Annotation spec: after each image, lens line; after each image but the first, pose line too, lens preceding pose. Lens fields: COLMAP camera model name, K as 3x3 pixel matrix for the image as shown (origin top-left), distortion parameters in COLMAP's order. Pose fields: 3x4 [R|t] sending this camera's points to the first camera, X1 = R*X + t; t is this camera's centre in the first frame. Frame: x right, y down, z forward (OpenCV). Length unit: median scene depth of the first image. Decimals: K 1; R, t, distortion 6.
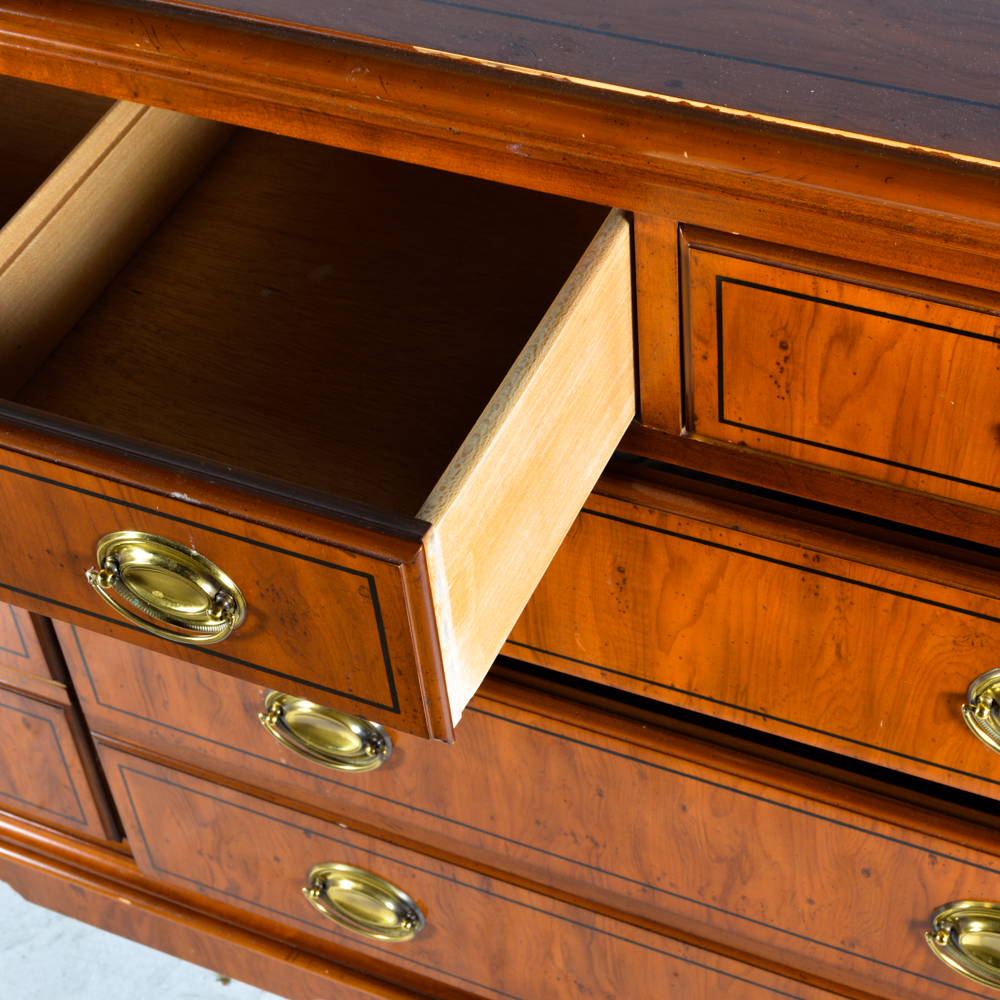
lens RADIAL K [[2117.1, 0, 500.0], [0, 2117.1, 500.0], [0, 0, 1]] dist [-0.043078, -0.134097]
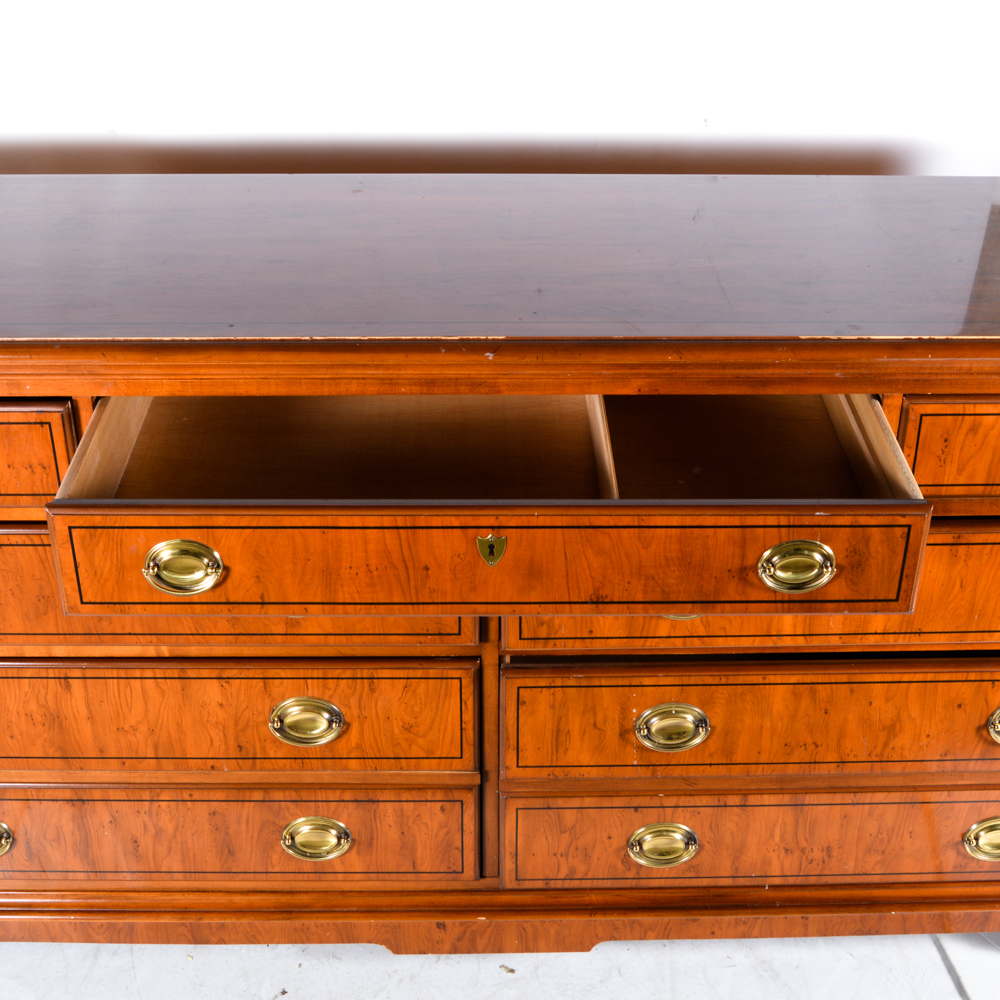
lens RADIAL K [[1519.2, 0, 500.0], [0, 1519.2, 500.0], [0, 0, 1]] dist [-0.075565, -0.057257]
pose [[0.897066, -0.156801, 0.413141, -0.953173], [0.259210, 0.943904, -0.204587, 0.192560], [-0.357886, 0.290619, 0.887388, -0.285125]]
